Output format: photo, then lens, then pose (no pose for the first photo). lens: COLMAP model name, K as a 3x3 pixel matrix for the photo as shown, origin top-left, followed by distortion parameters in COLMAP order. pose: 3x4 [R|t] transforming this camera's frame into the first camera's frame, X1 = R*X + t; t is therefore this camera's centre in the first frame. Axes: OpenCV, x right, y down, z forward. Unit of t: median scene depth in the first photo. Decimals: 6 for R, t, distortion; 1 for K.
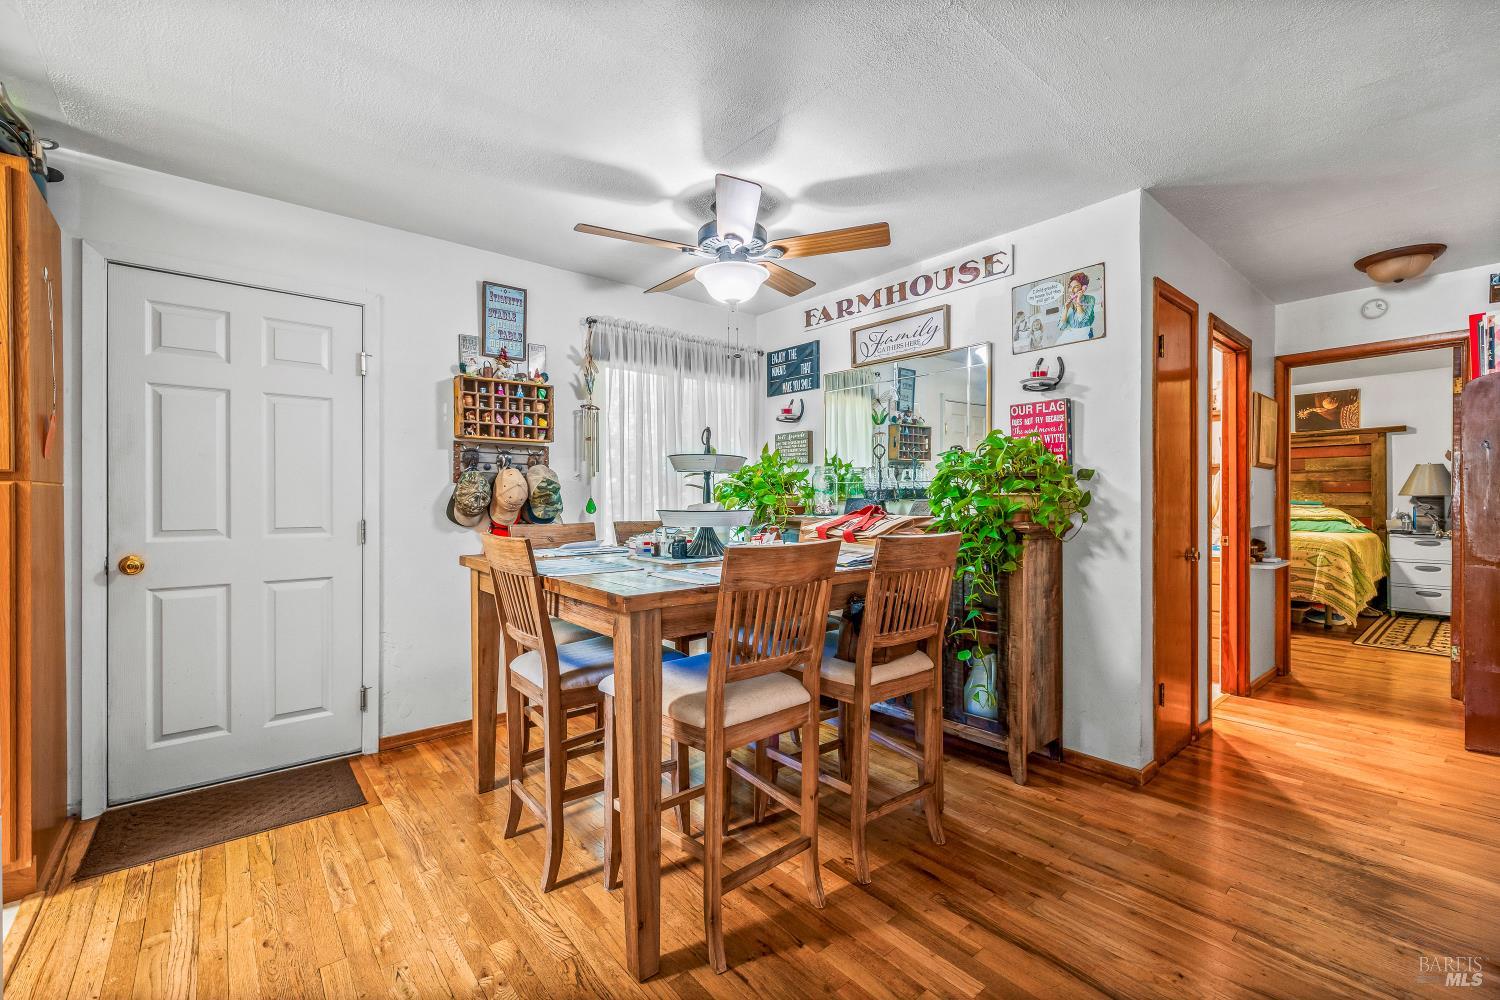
lens RADIAL K [[628.6, 0, 751.4], [0, 628.6, 498.6], [0, 0, 1]] dist [0.004323, 0.000244]
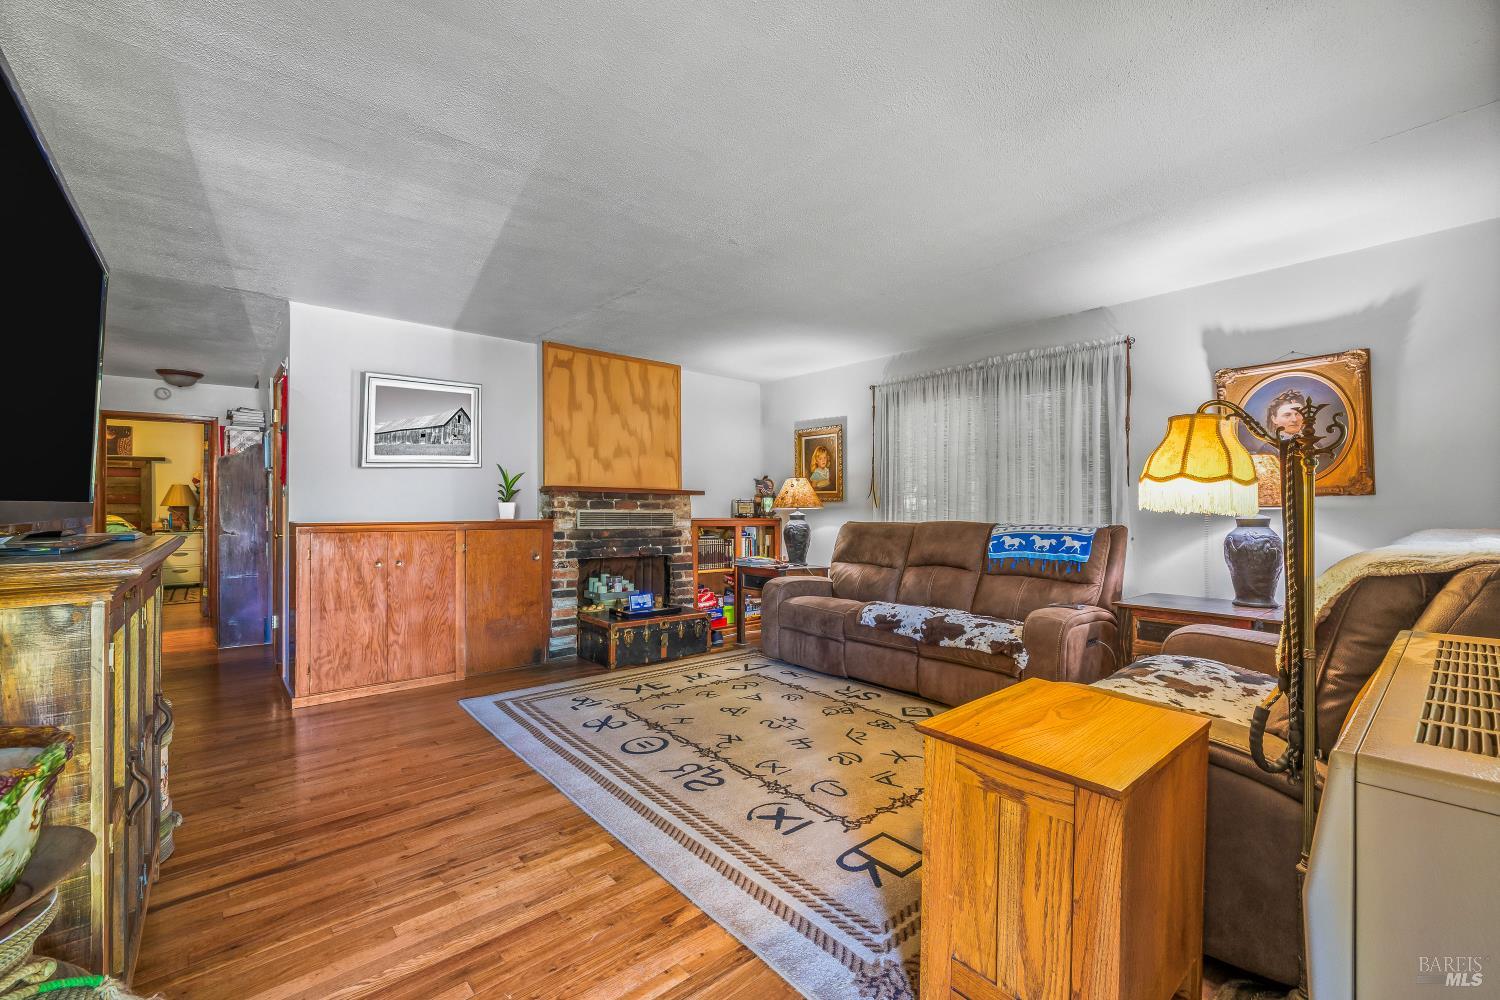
lens RADIAL K [[628.6, 0, 750.7], [0, 628.6, 503.7], [0, 0, 1]] dist [0.004323, 0.000244]
pose [[-0.016507, 0.001306, 0.999863, -0.430499], [0.003941, 0.999991, -0.001241, -0.002771], [-0.999856, 0.003920, -0.016512, -0.317314]]
